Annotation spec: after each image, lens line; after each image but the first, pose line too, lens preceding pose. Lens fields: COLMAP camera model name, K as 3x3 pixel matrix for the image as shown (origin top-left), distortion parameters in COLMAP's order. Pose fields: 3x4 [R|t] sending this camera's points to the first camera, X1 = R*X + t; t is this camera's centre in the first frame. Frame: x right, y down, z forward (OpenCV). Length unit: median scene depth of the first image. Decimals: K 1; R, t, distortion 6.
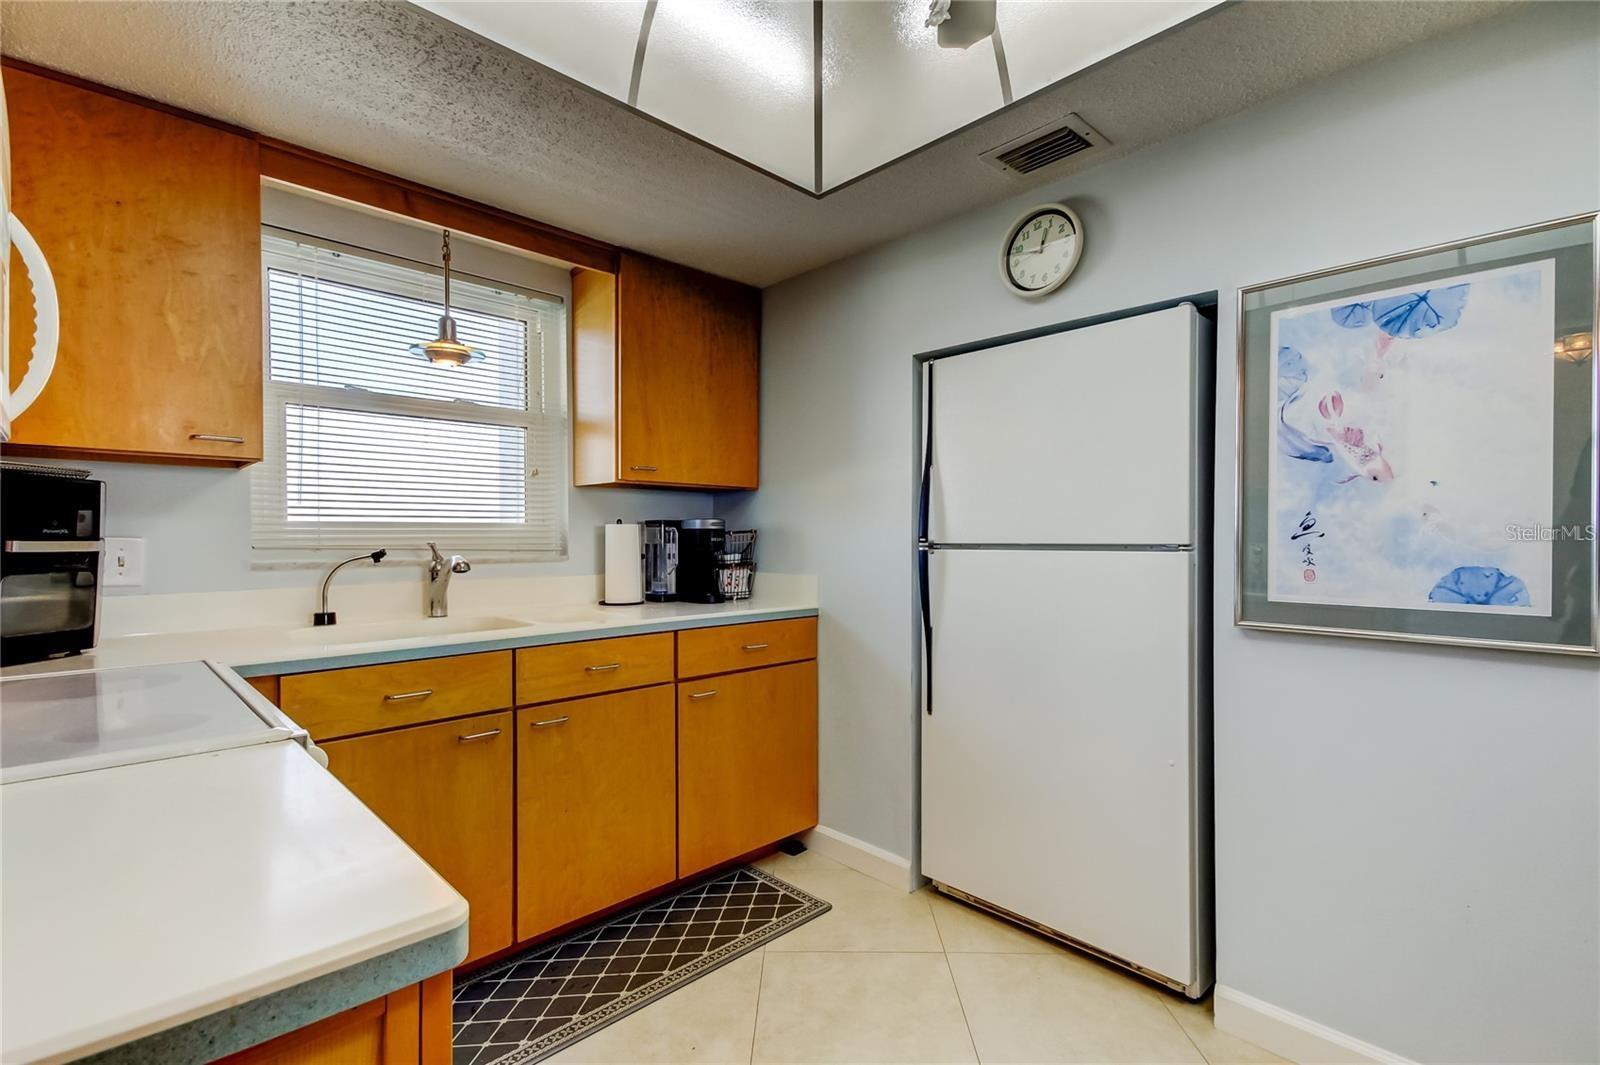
lens RADIAL K [[764.2, 0, 801.3], [0, 764.2, 543.1], [0, 0, 1]] dist [0.000751, -0.000056]
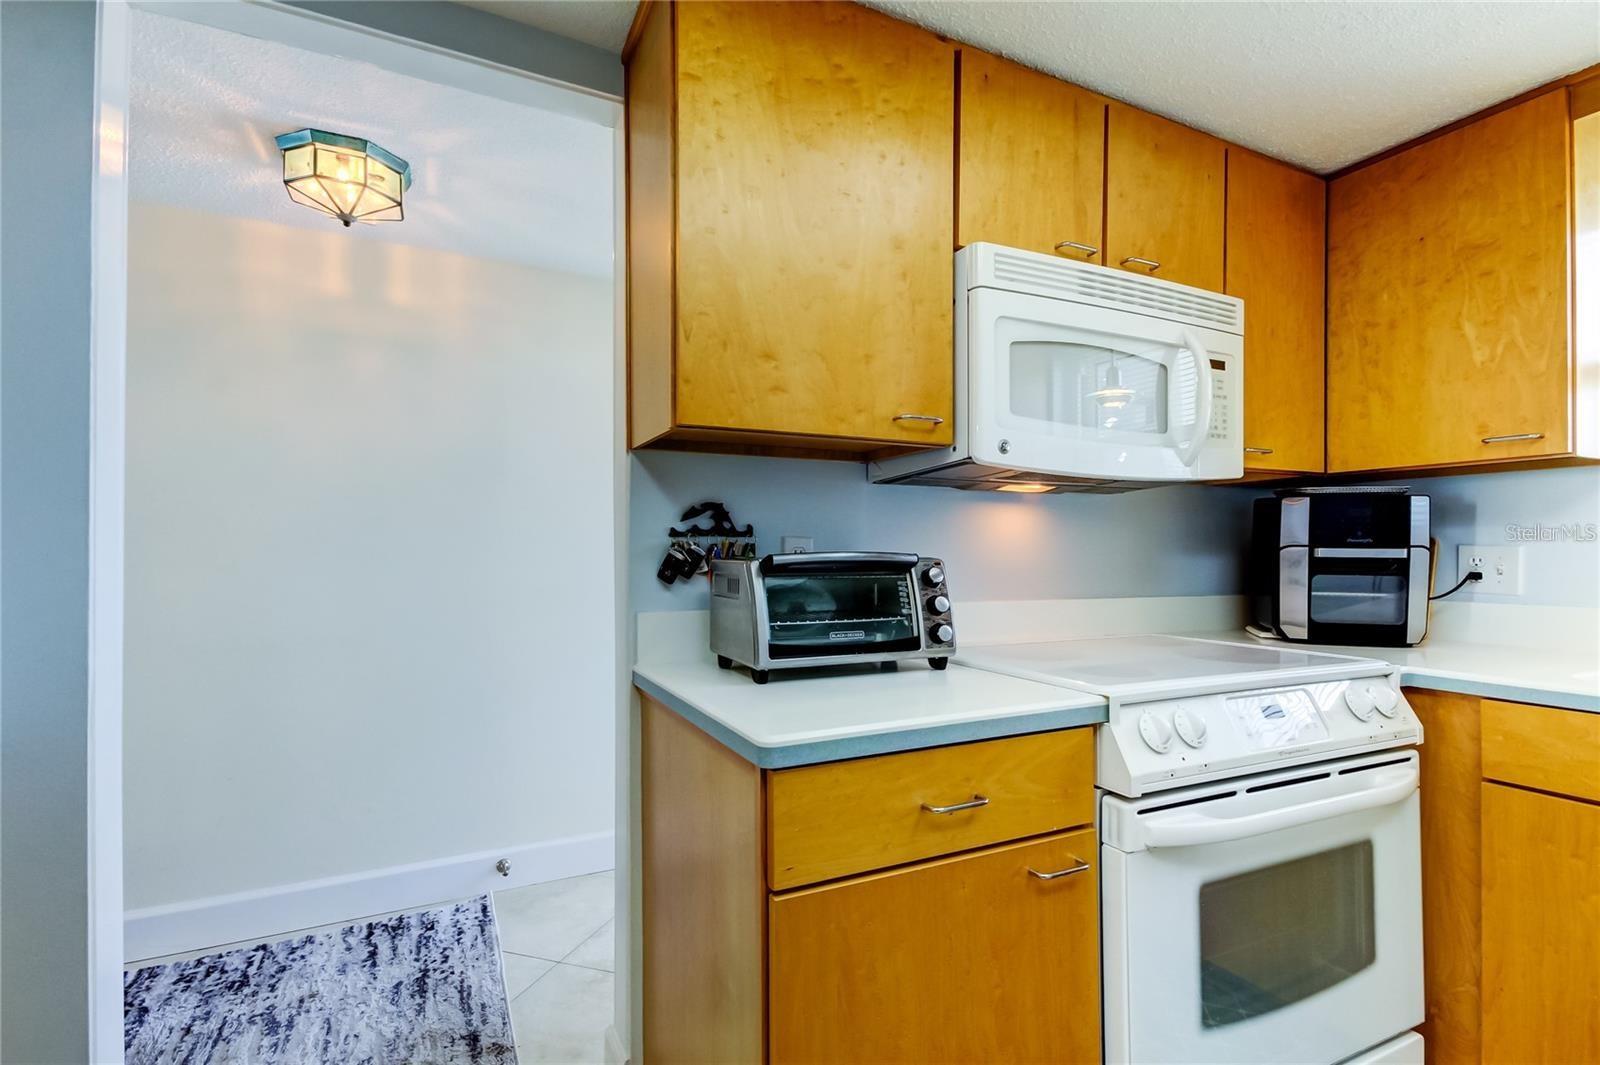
lens RADIAL K [[764.2, 0, 801.3], [0, 764.2, 543.1], [0, 0, 1]] dist [0.000751, -0.000056]
pose [[-0.336160, -0.004303, -0.941795, 0.422408], [-0.003352, 0.999989, -0.003373, -0.003550], [0.941799, 0.002023, -0.336170, 0.519115]]
